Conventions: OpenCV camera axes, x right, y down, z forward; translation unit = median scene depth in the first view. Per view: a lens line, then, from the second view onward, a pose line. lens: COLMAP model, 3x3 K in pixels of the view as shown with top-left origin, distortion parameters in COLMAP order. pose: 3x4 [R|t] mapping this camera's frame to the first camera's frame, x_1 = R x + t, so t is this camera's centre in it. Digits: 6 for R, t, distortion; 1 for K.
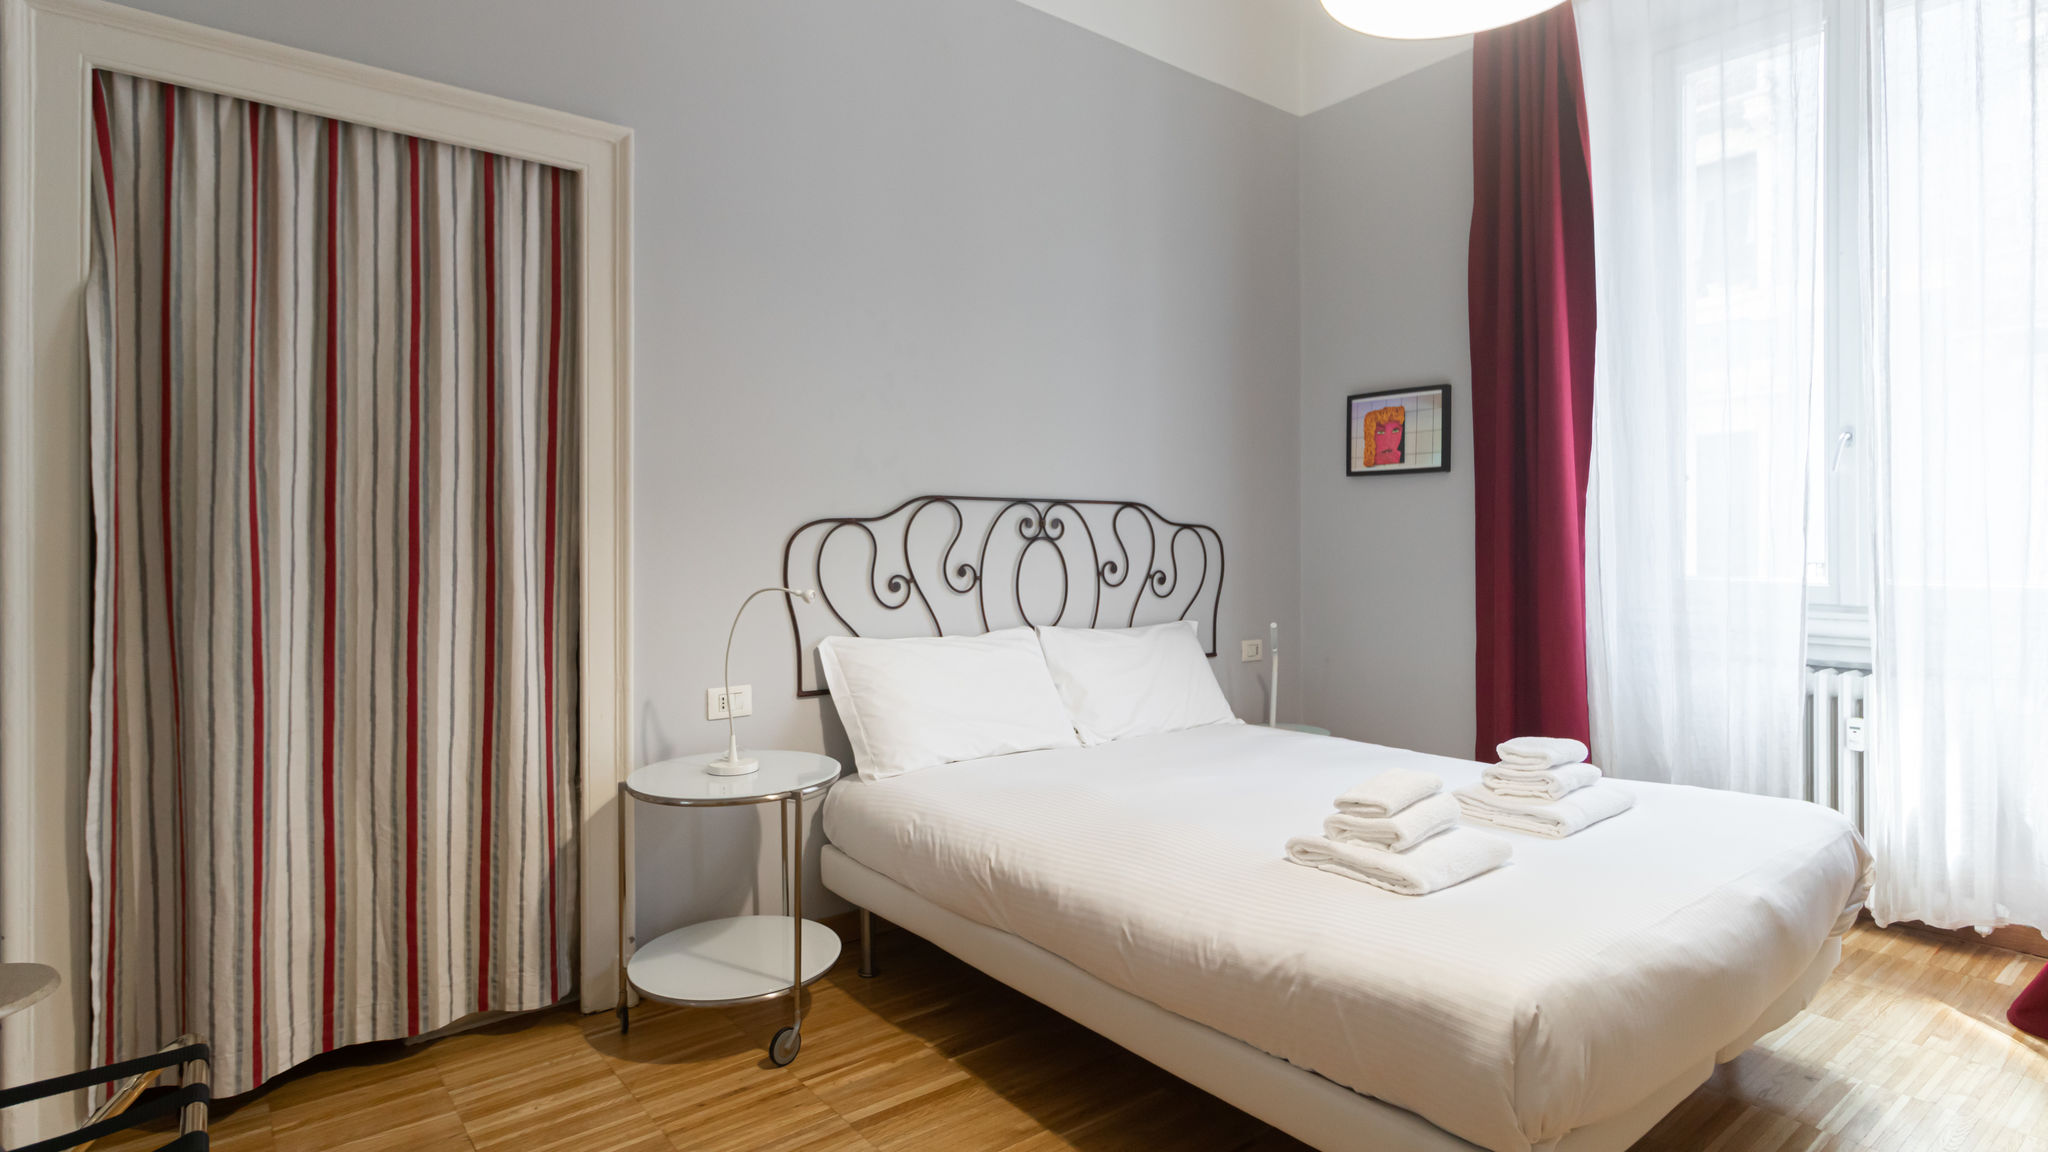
lens RADIAL K [[1048.4, 0, 1018.4], [0, 1048.4, 543.1], [0, 0, 1]] dist [0.000981, -0.000467]
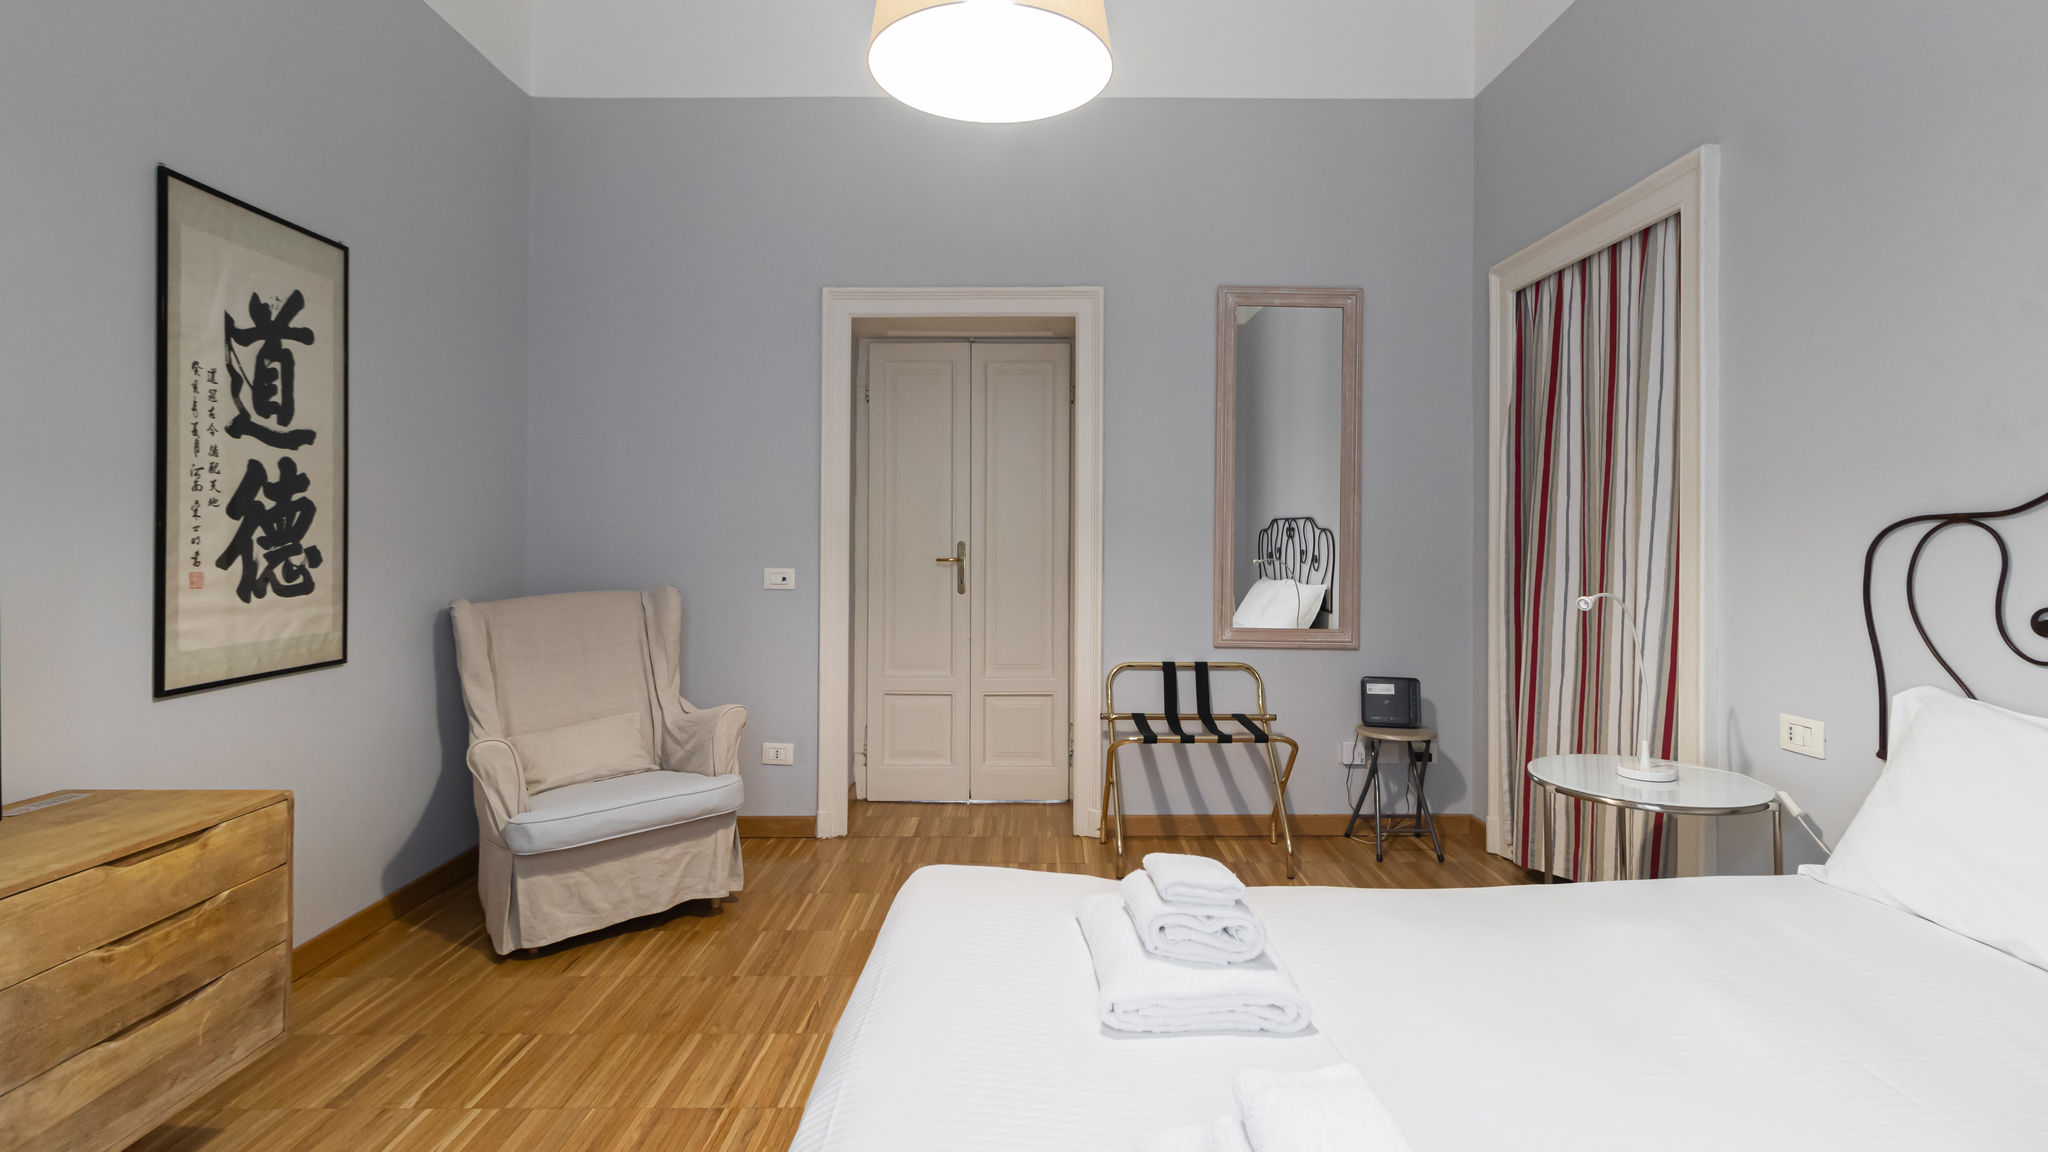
lens RADIAL K [[957.2, 0, 1010.8], [0, 957.2, 534.9], [0, 0, 1]] dist [0.001534, 0.000619]
pose [[-0.635723, 0.001622, -0.771916, 0.622599], [0.004267, 0.999990, -0.001412, -0.010722], [0.771906, -0.004191, -0.635723, 0.848756]]
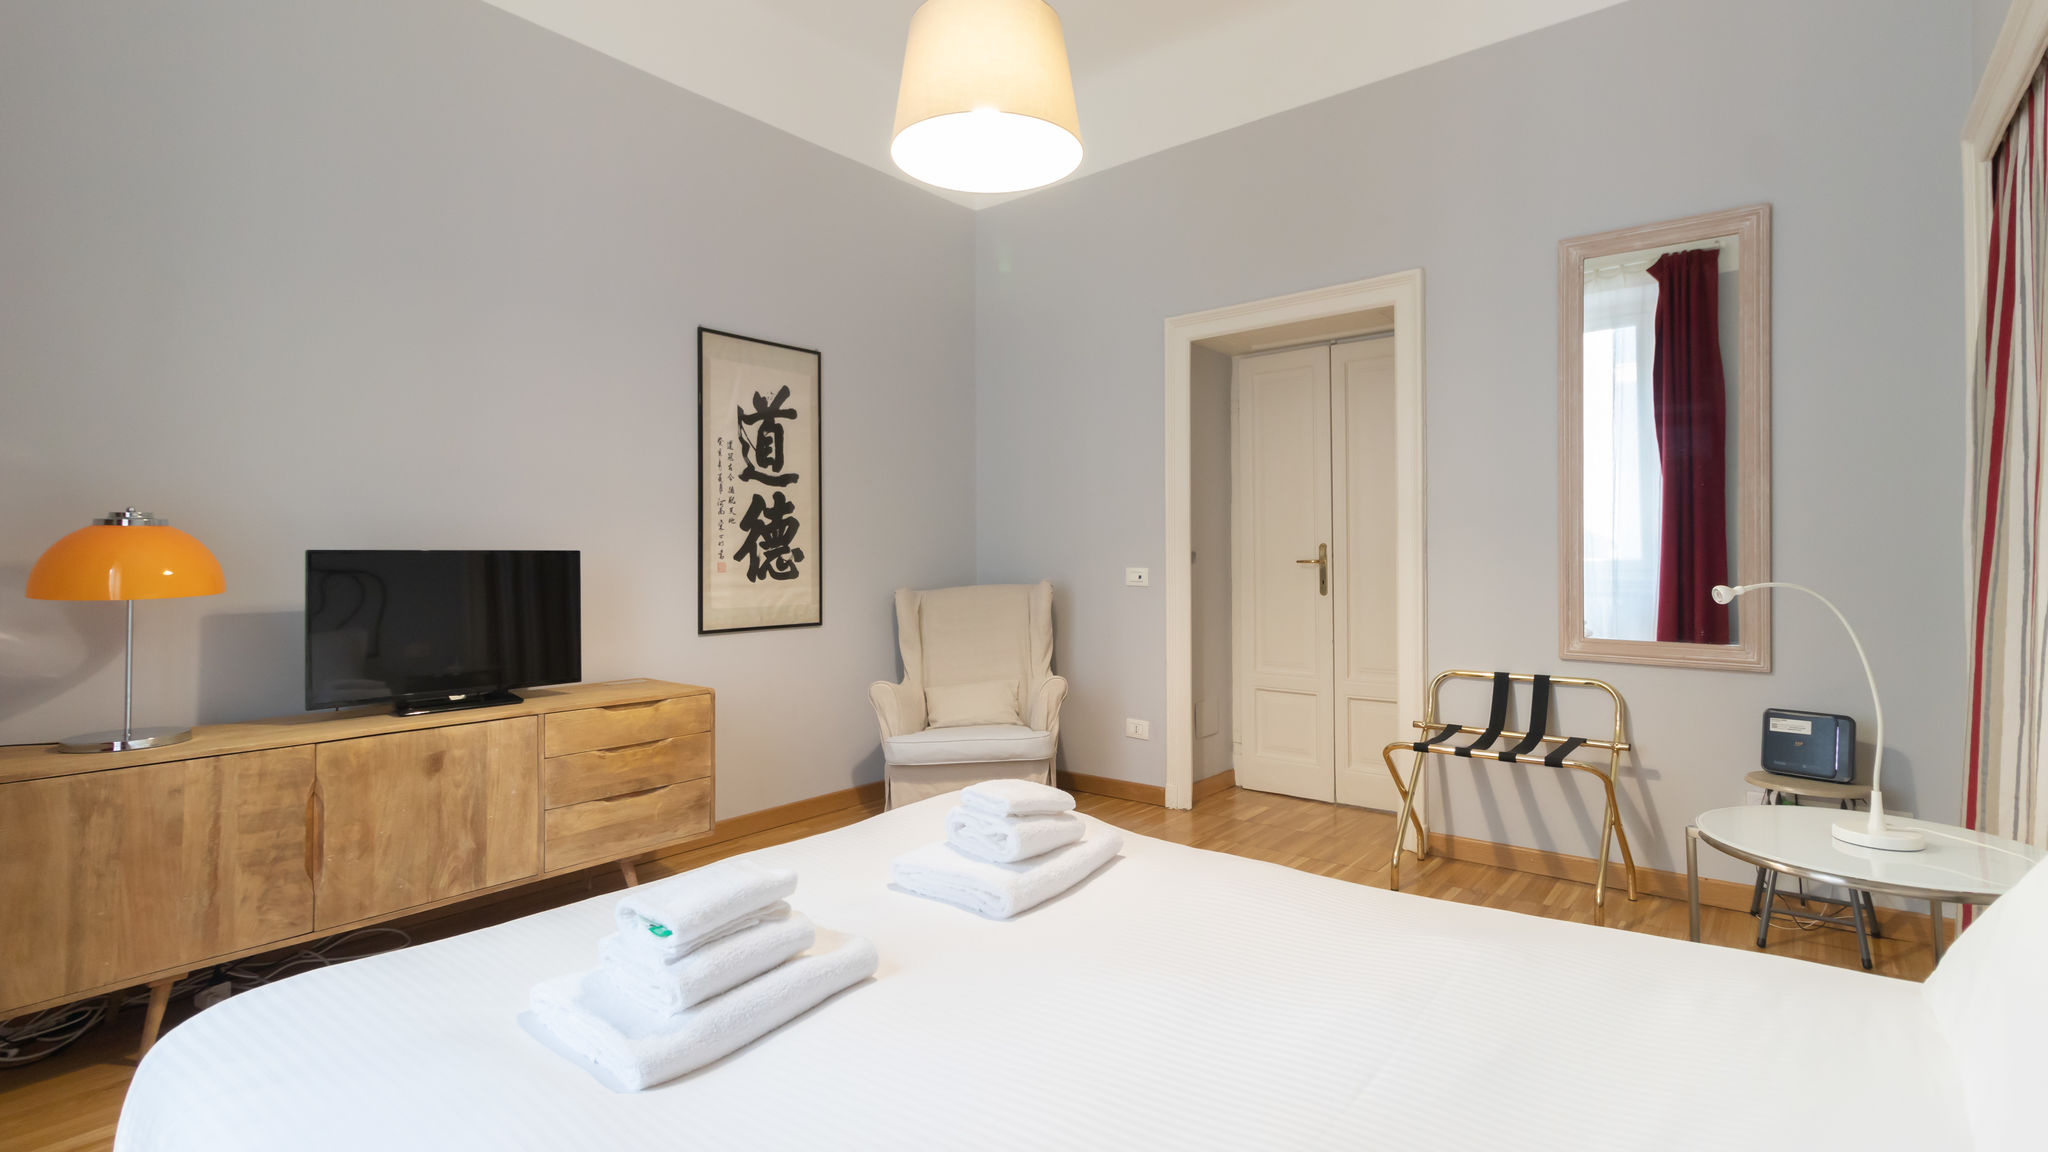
lens RADIAL K [[953.7, 0, 1024.6], [0, 953.7, 550.4], [0, 0, 1]] dist [-0.000788, 0.000750]
pose [[-0.981937, 0.008602, -0.189012, 0.309719], [0.010791, 0.999886, -0.010556, 0.015119], [0.188899, -0.012405, -0.981918, 1.173664]]
